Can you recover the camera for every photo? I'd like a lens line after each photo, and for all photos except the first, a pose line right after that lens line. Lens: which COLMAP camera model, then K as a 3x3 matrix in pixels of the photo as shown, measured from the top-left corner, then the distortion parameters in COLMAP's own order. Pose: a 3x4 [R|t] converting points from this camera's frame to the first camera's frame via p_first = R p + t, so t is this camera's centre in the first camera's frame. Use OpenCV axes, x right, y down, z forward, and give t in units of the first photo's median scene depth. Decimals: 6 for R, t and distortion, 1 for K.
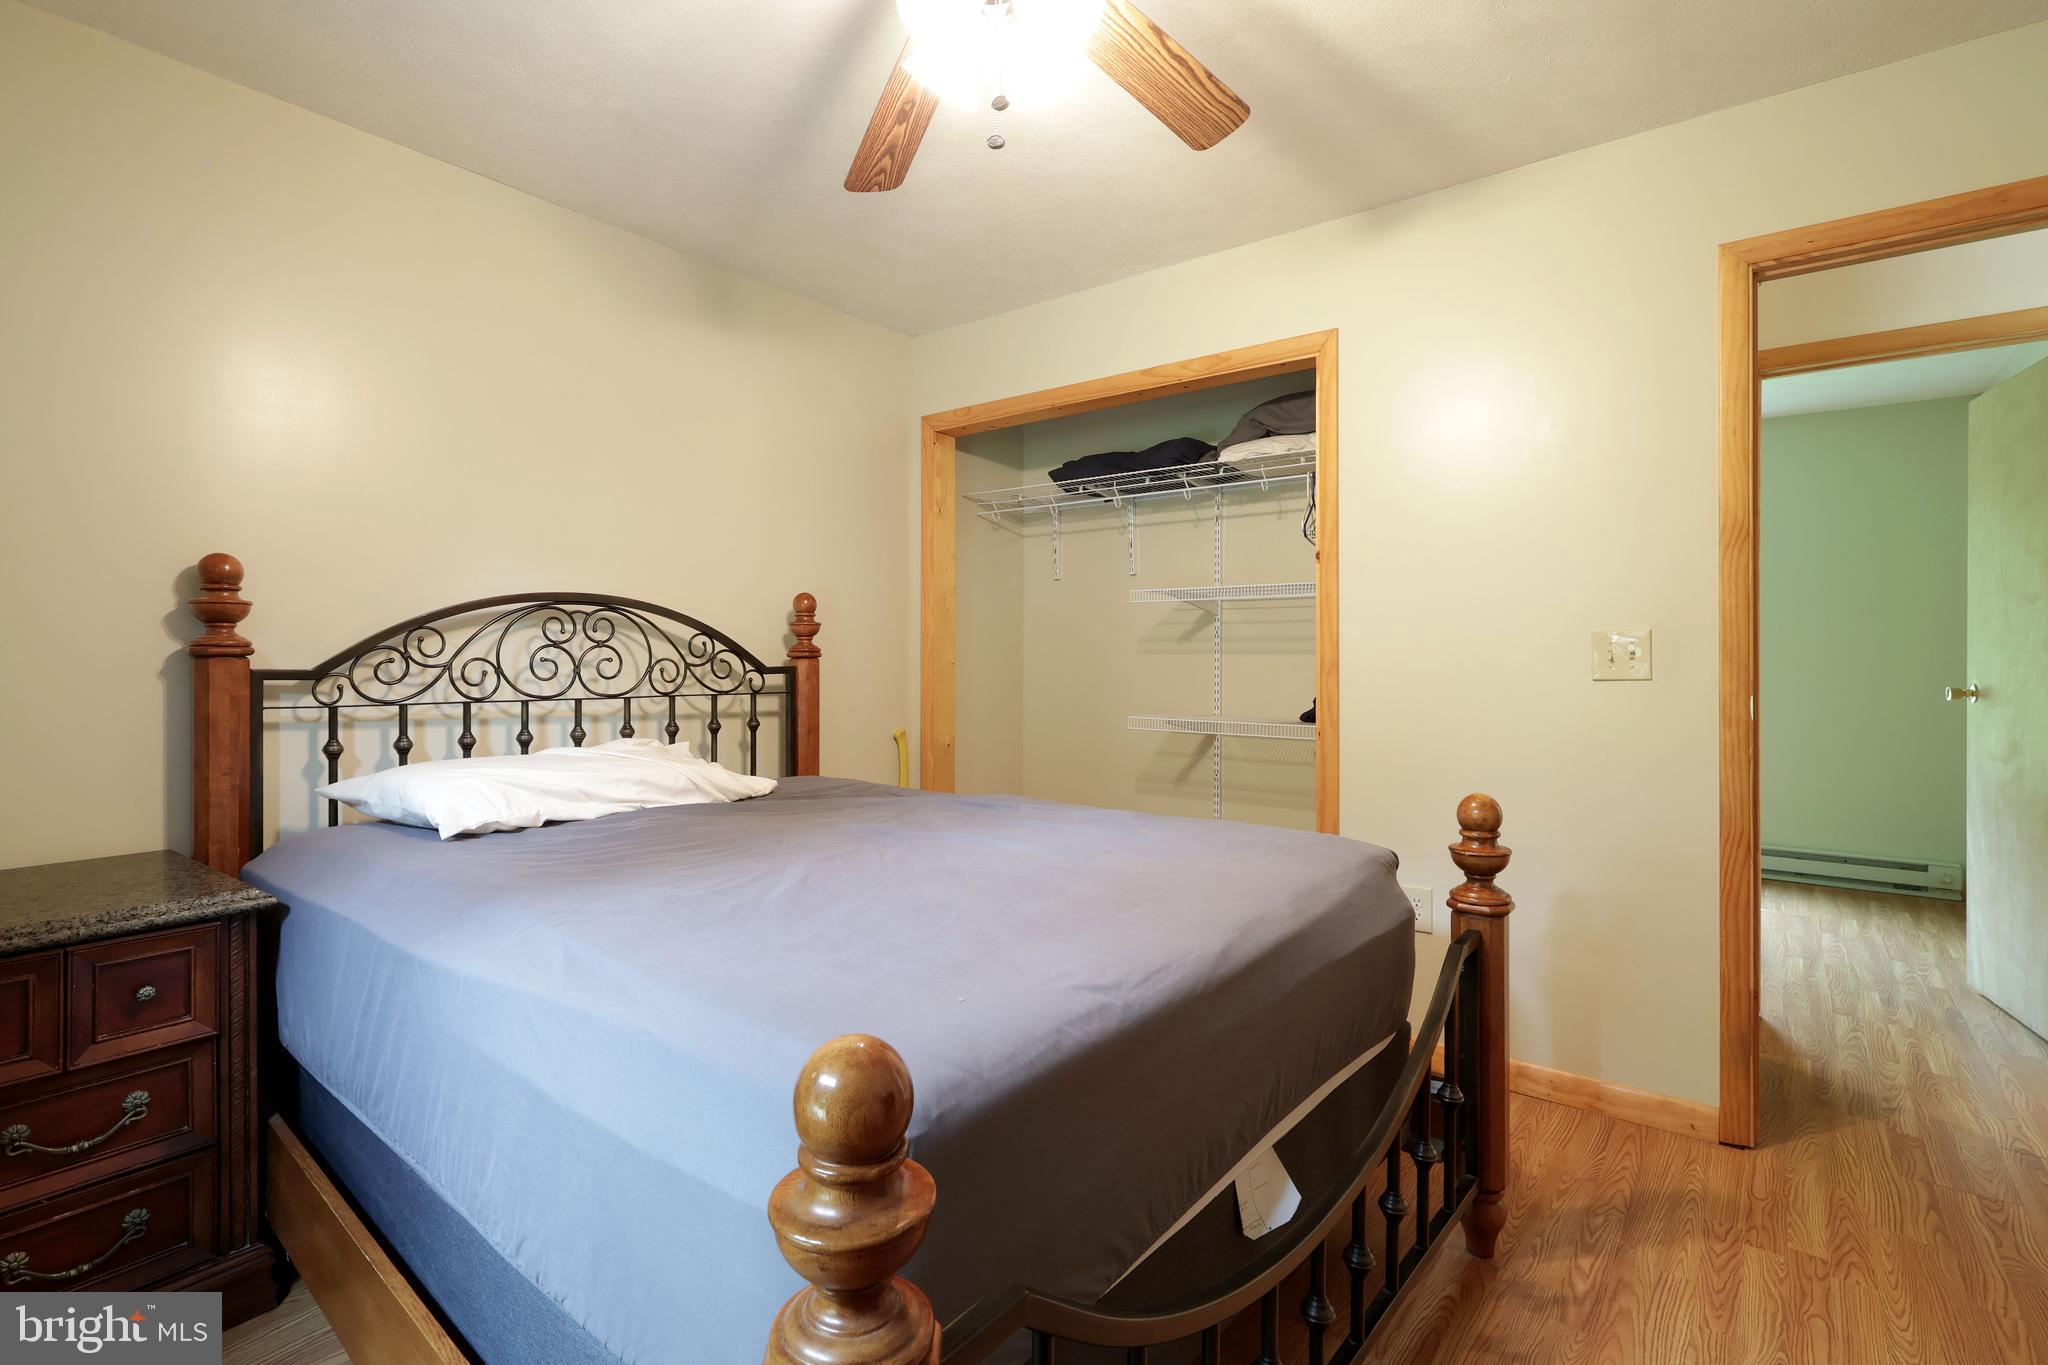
lens RADIAL K [[958.5, 0, 1021.2], [0, 958.5, 664.4], [0, 0, 1]] dist [0.001778, 0.000142]
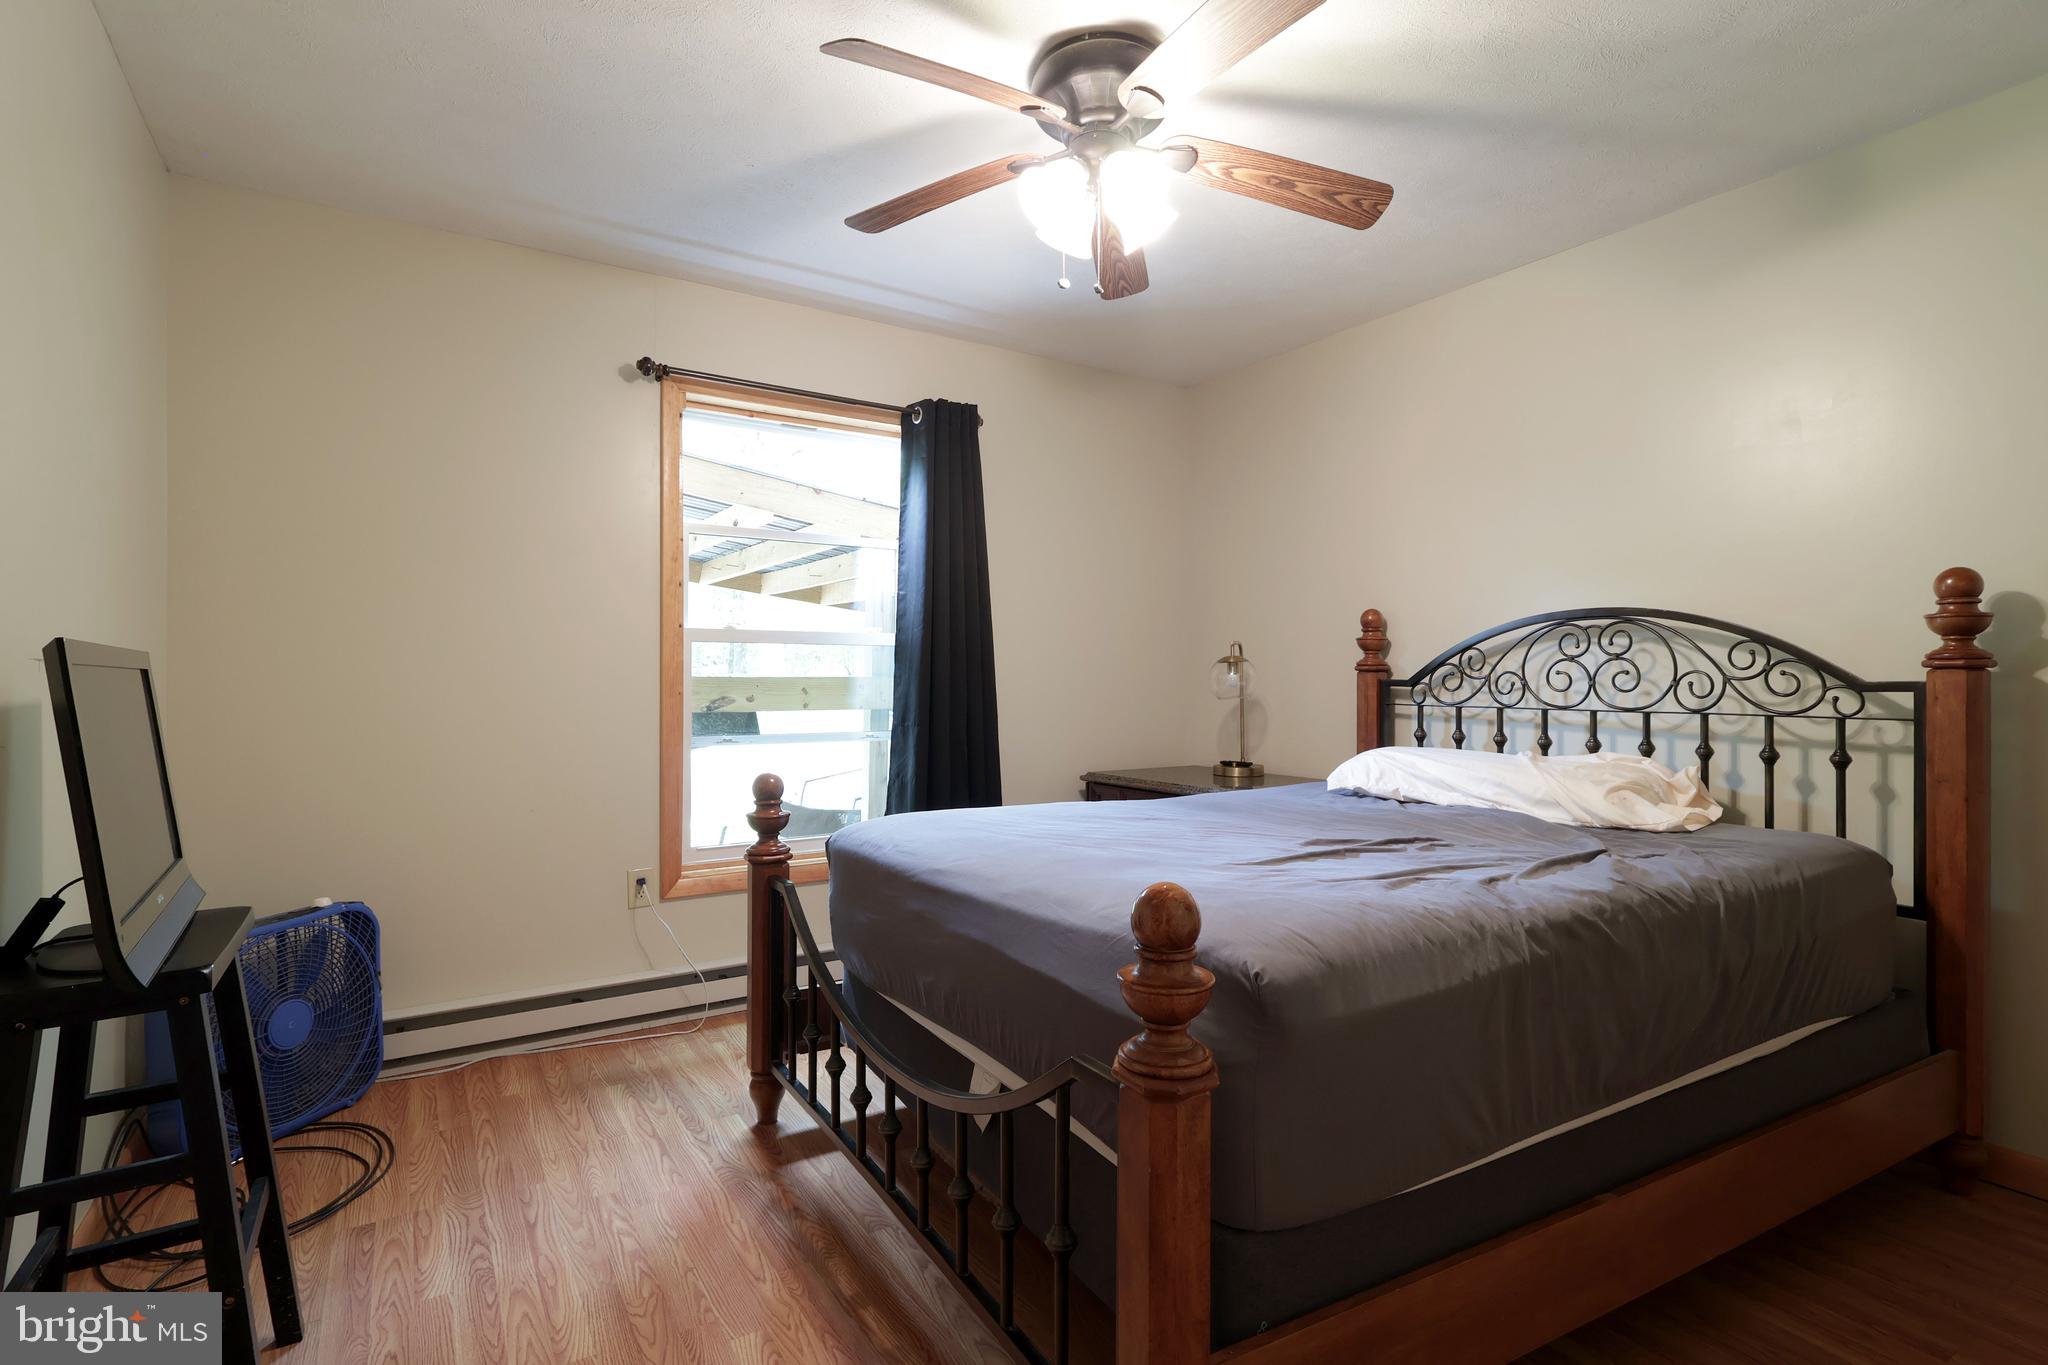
lens RADIAL K [[958.5, 0, 1020.6], [0, 958.5, 681.7], [0, 0, 1]] dist [0.001778, 0.000142]
pose [[-0.352751, 0.004252, -0.935708, 0.735154], [-0.004211, 0.999972, 0.006131, 0.001044], [0.935708, 0.006103, -0.352723, 0.788294]]
